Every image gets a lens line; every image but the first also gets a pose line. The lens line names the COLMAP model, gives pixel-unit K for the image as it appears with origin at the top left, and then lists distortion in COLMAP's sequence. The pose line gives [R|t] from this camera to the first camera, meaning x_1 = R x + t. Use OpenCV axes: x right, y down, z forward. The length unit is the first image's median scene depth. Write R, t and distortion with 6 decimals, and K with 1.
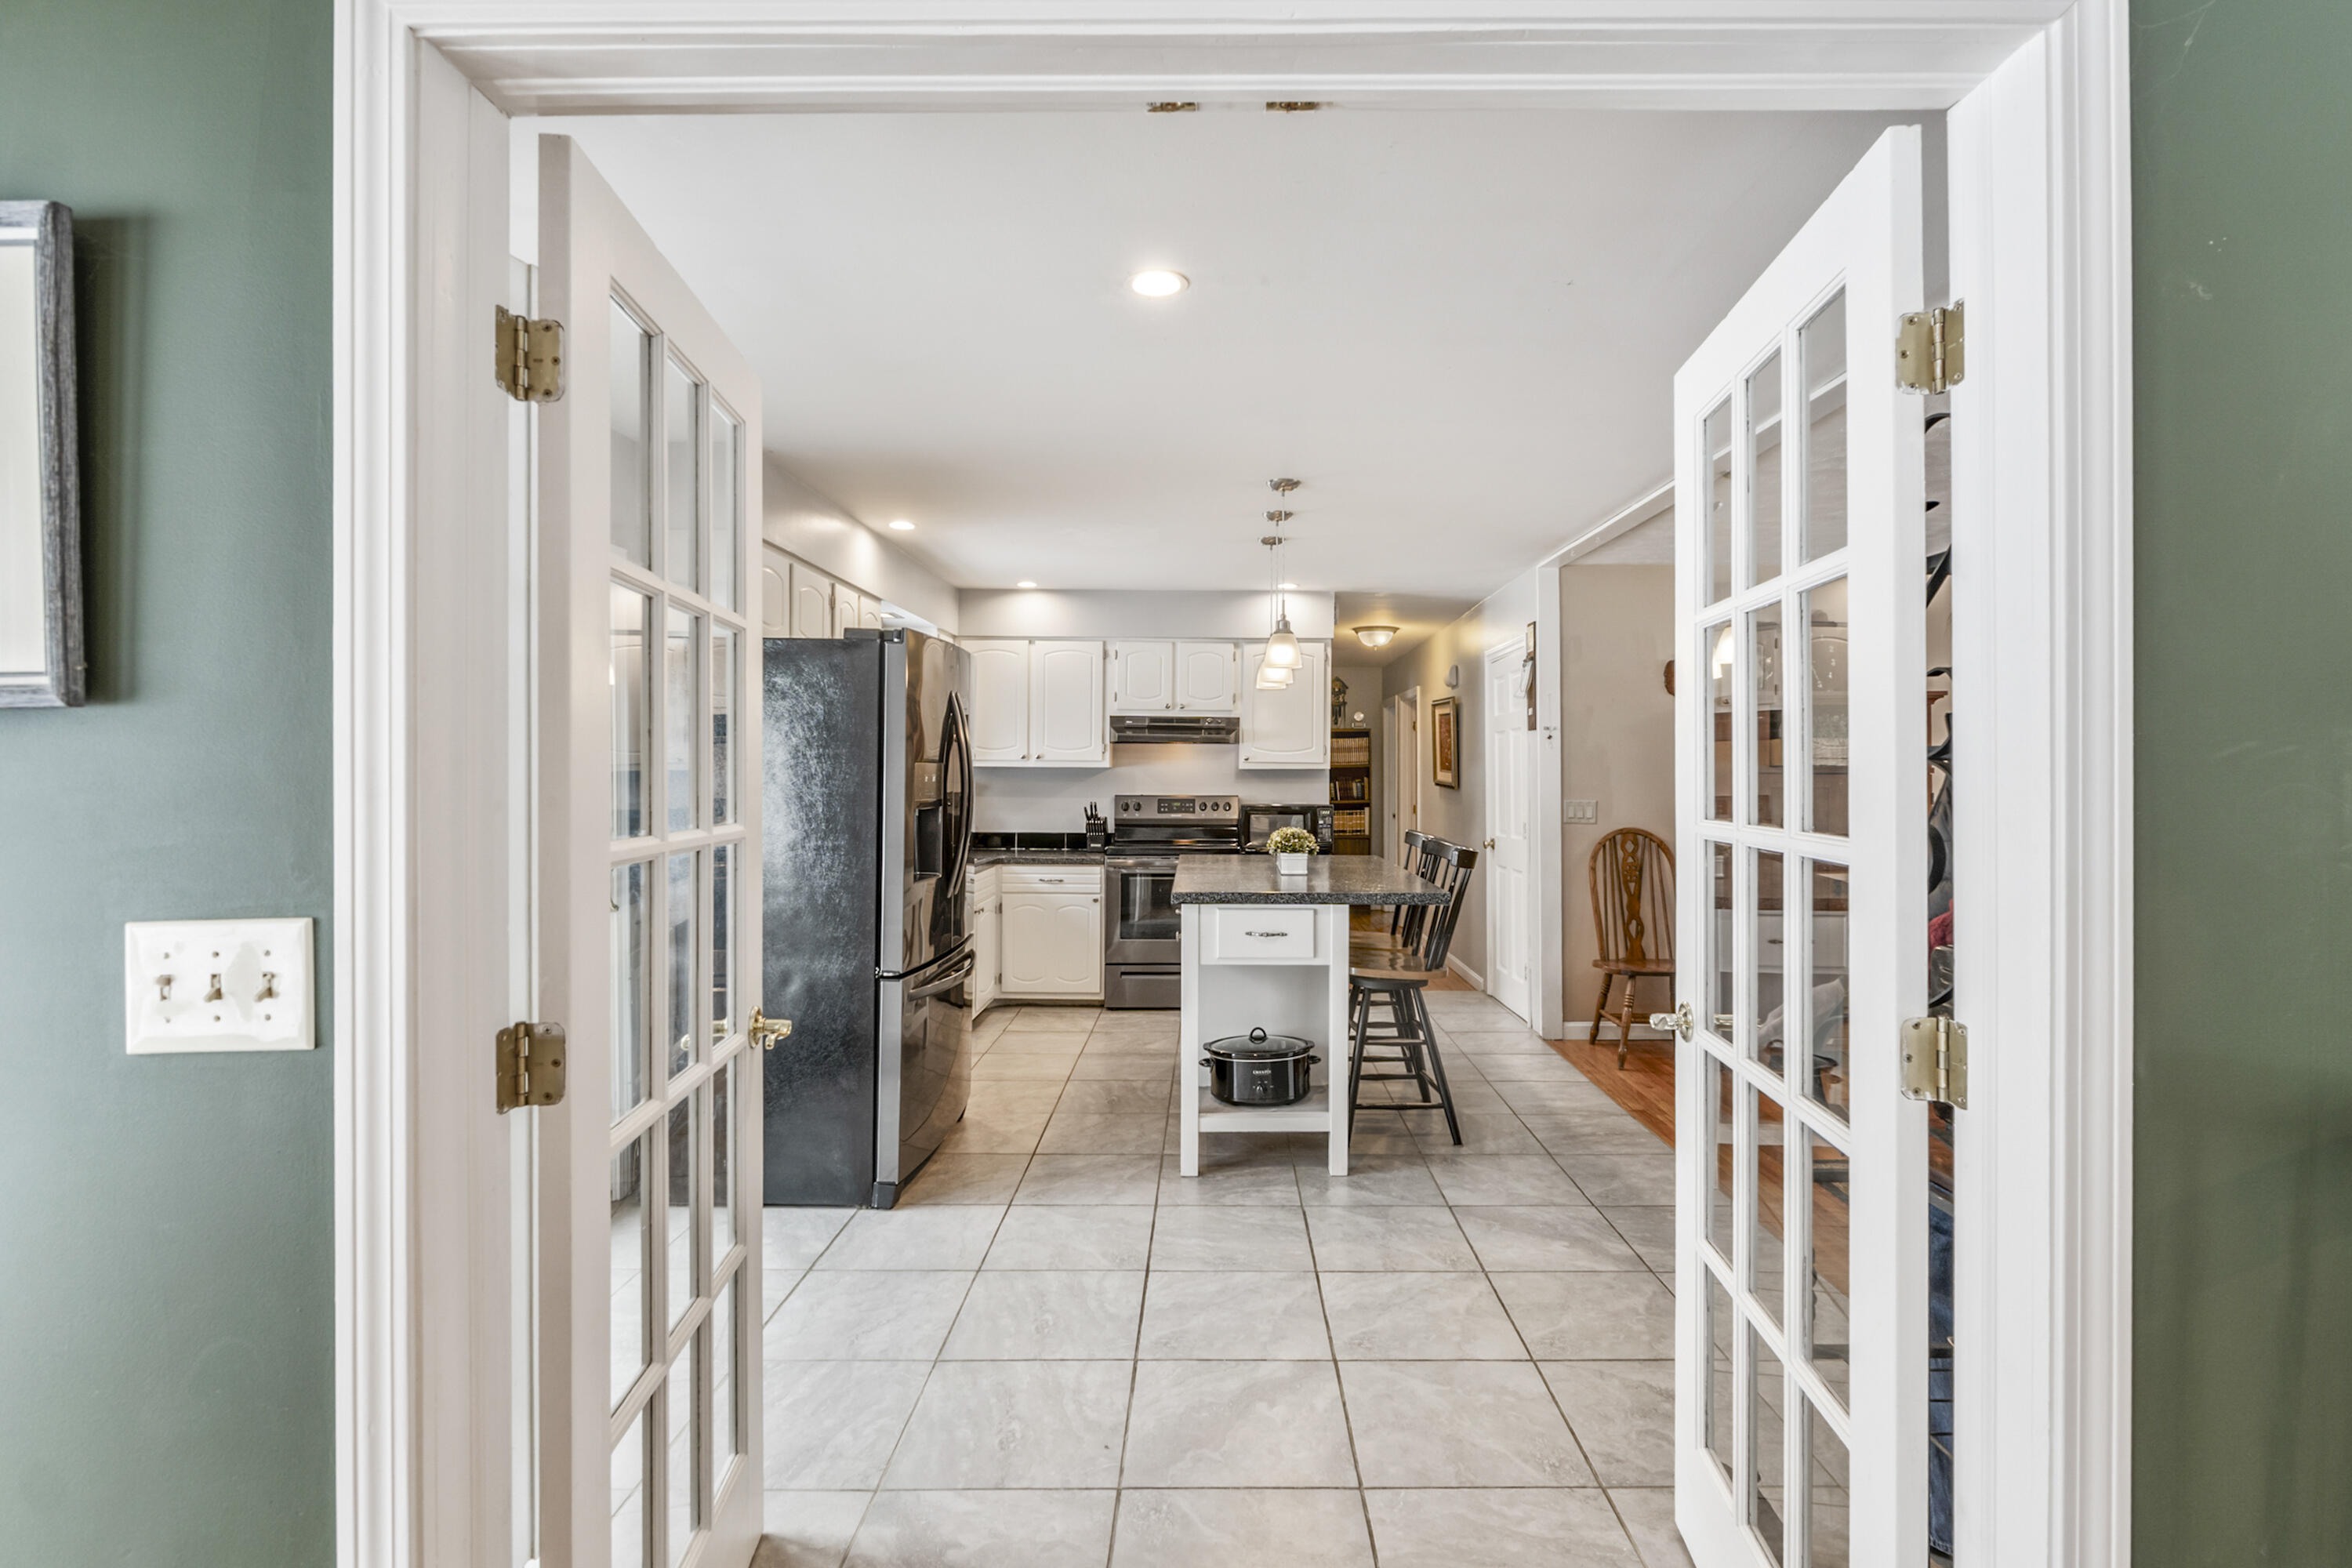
lens RADIAL K [[1085.9, 0, 1225.4], [0, 1085.9, 798.3], [0, 0, 1]] dist [0.005002, 0.000039]
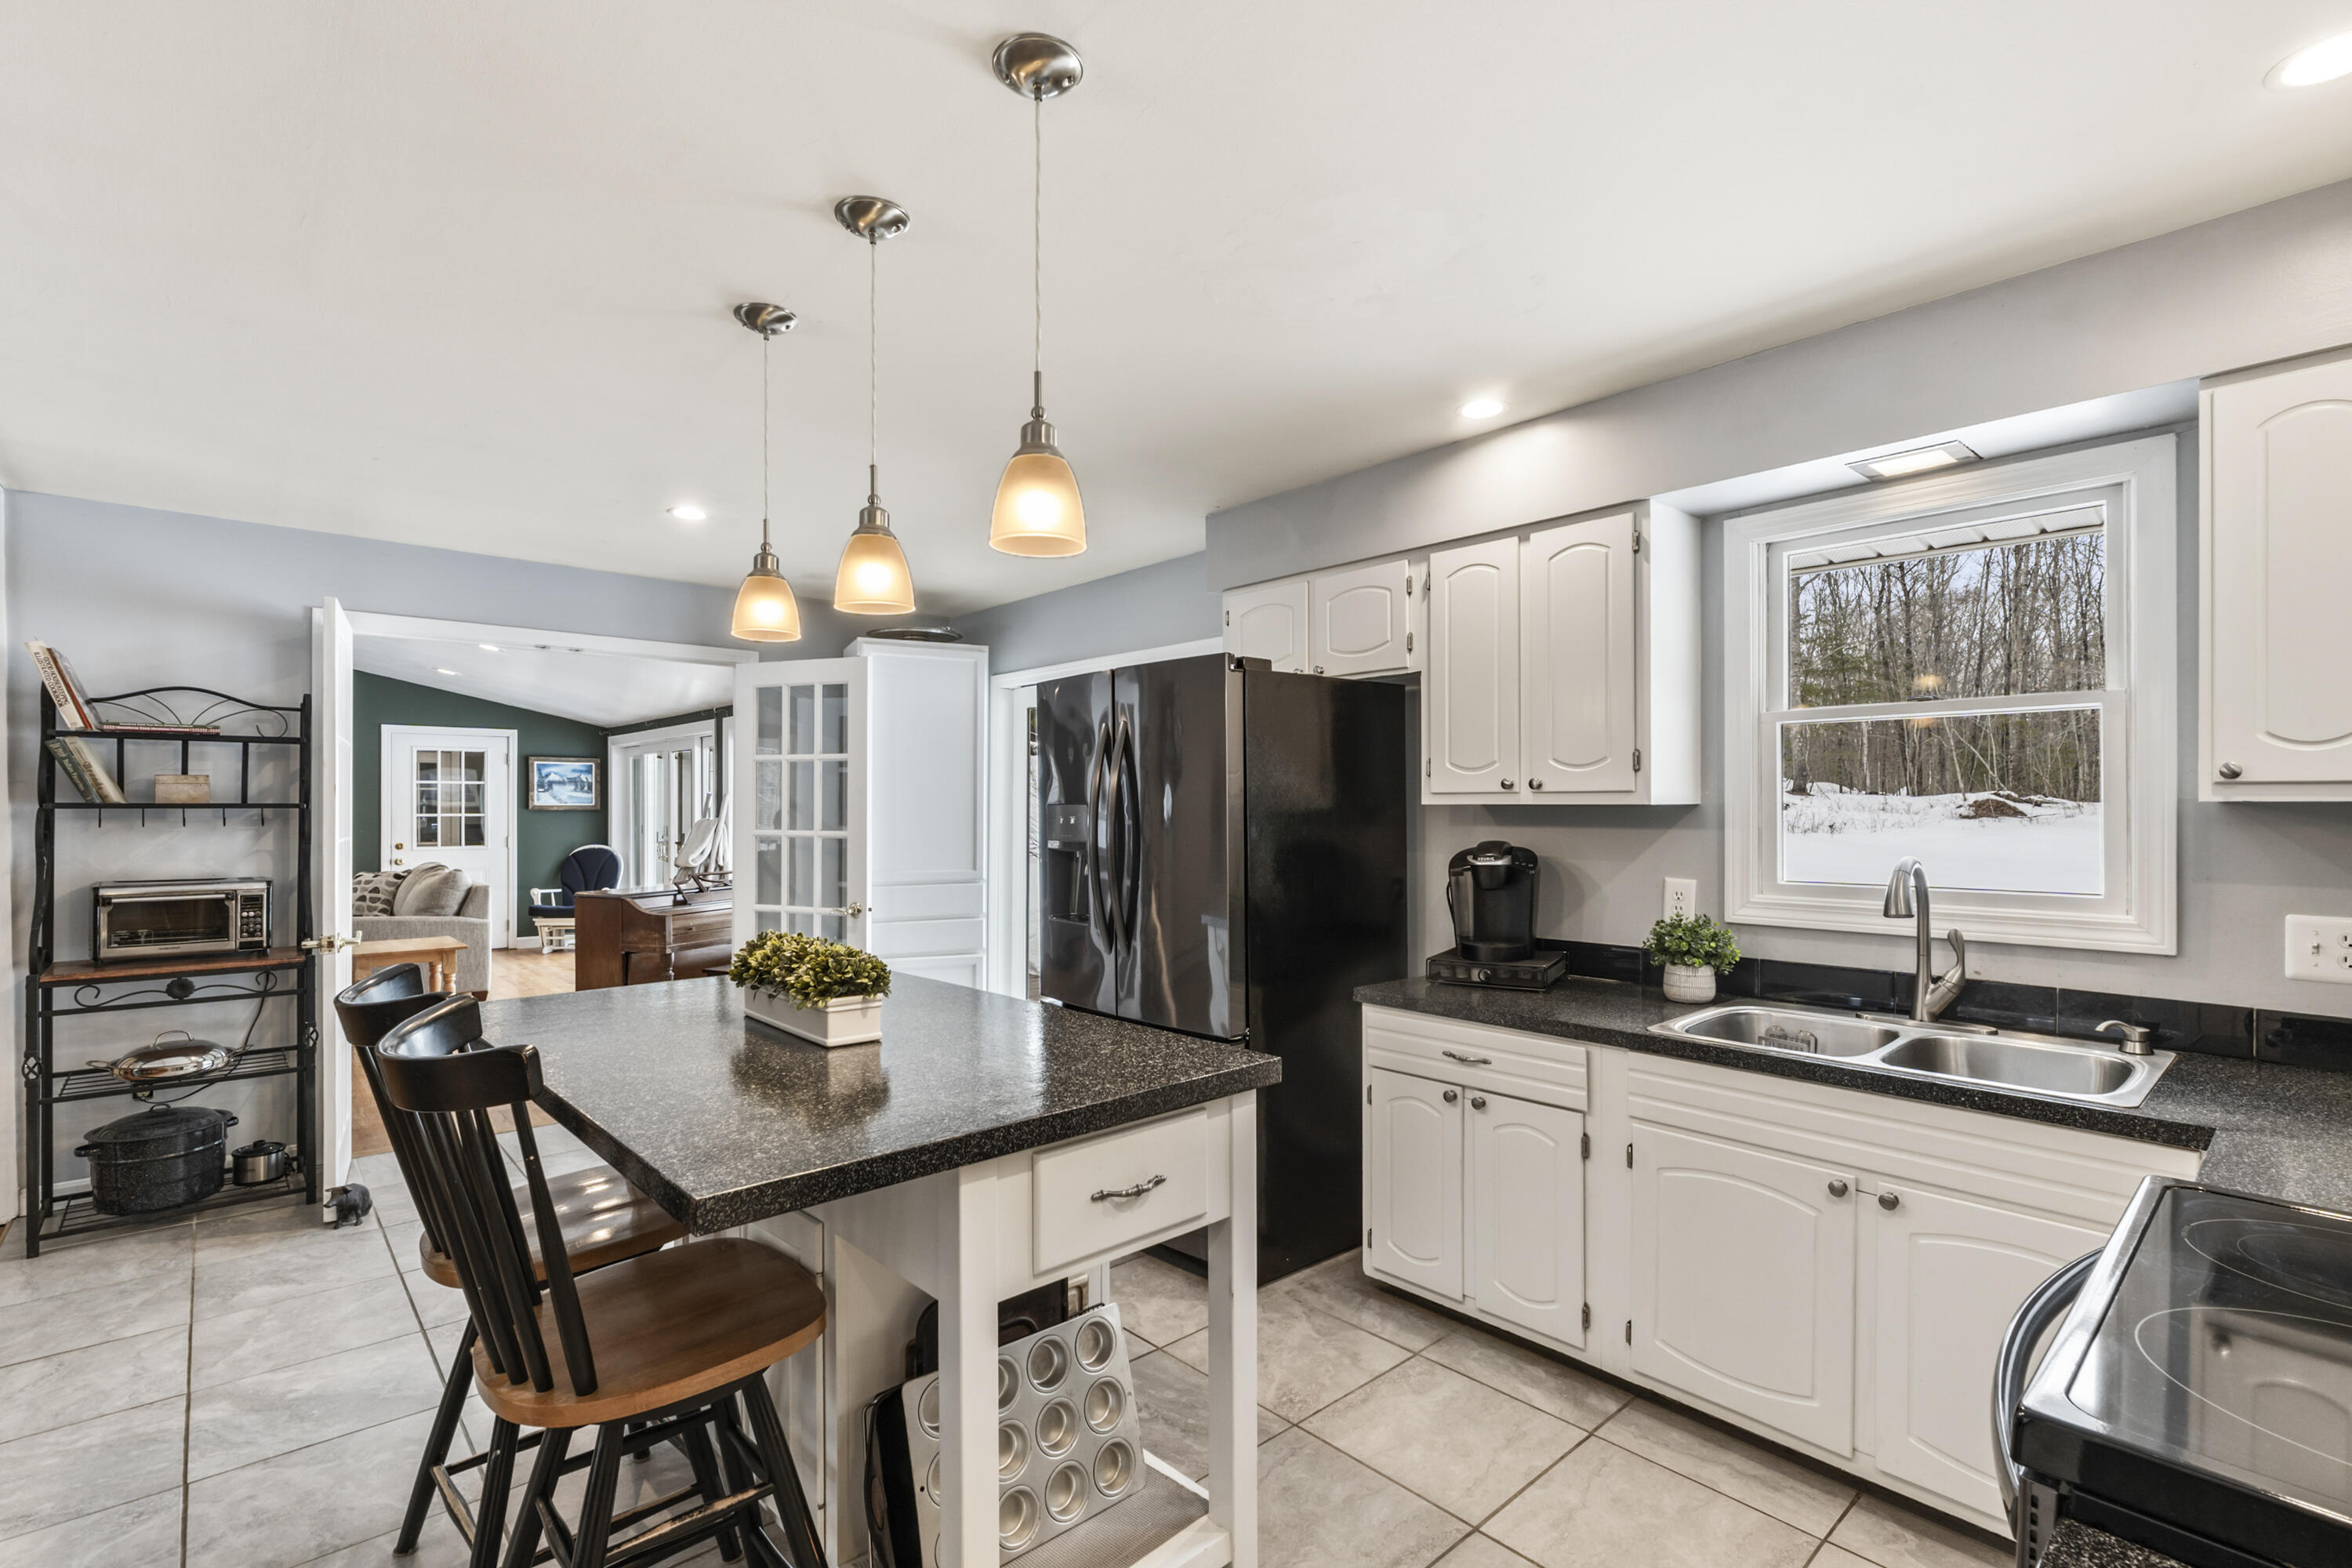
lens RADIAL K [[1085.9, 0, 1188.5], [0, 1085.9, 809.9], [0, 0, 1]] dist [0.005002, 0.000039]
pose [[-0.758509, 0.000879, -0.651662, 0.162199], [-0.016217, 0.999664, 0.020224, -0.027164], [0.651460, 0.025908, -0.758240, 0.989172]]
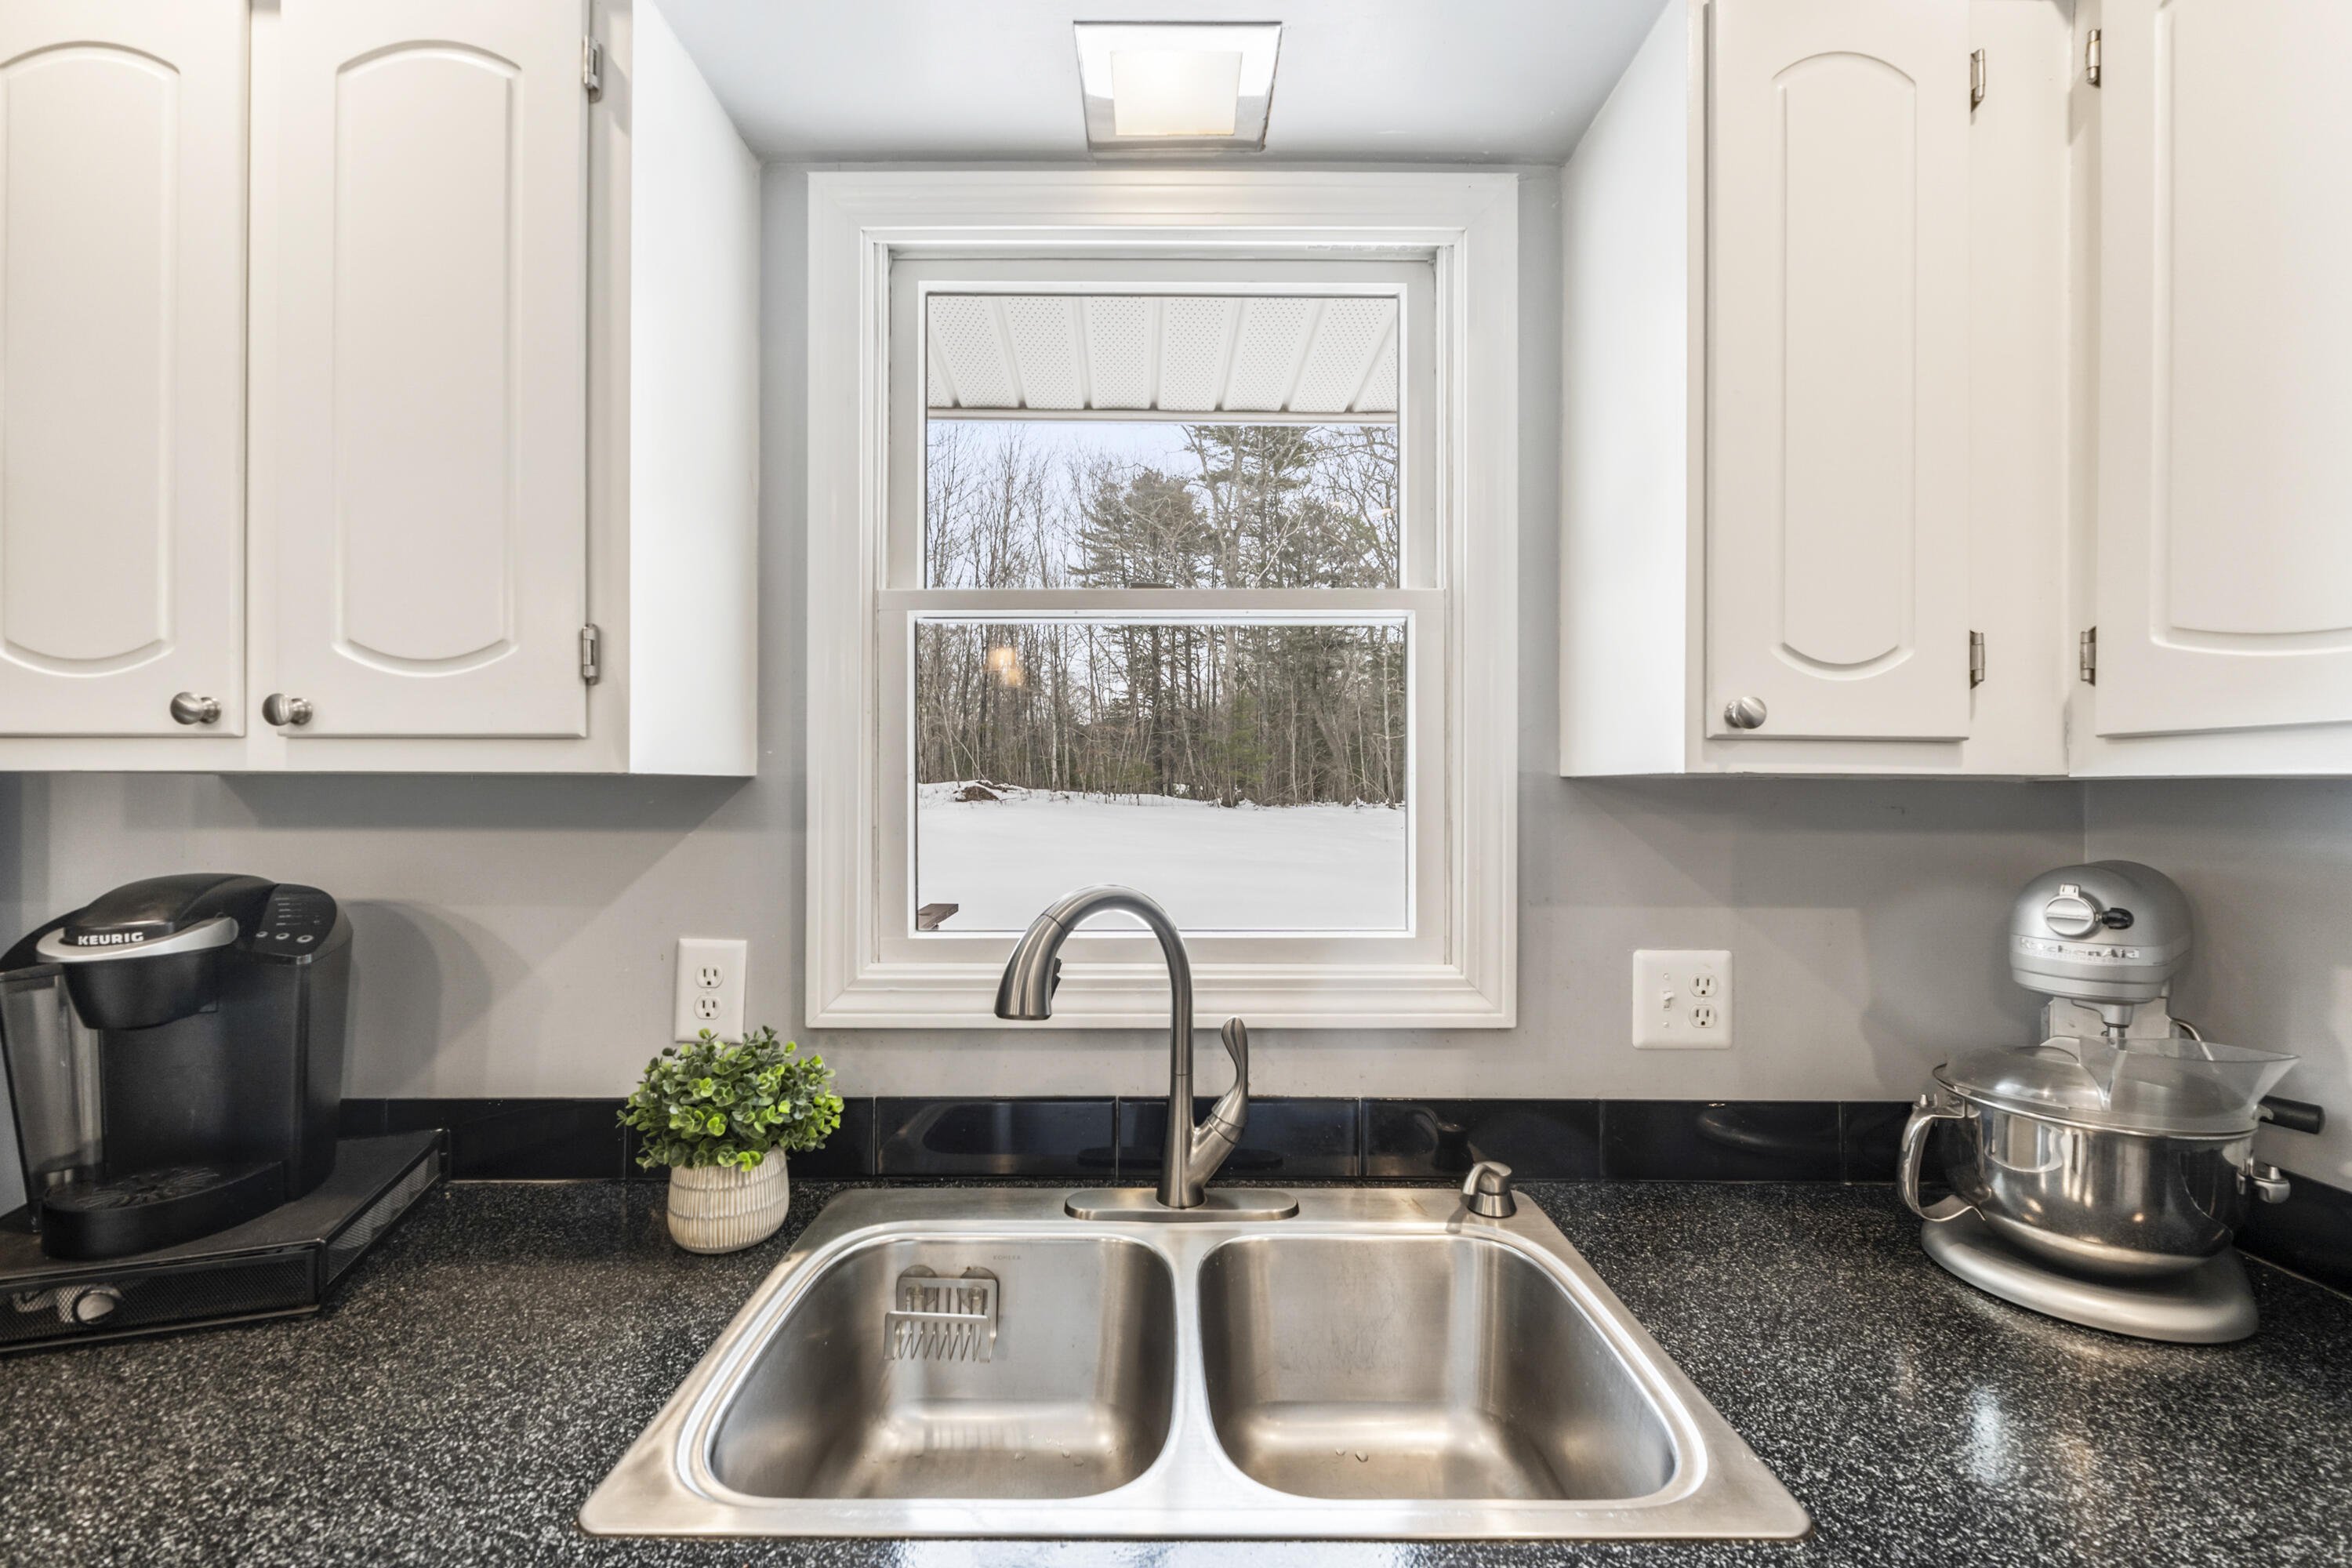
lens RADIAL K [[1002.5, 0, 1178.2], [0, 1002.5, 791.8], [0, 0, 1]] dist [-0.012337, -0.000512]
pose [[-0.021240, -0.002267, -0.999772, -0.101034], [-0.027425, 0.999622, -0.001684, -0.022855], [0.999398, 0.027383, -0.021294, 0.871283]]
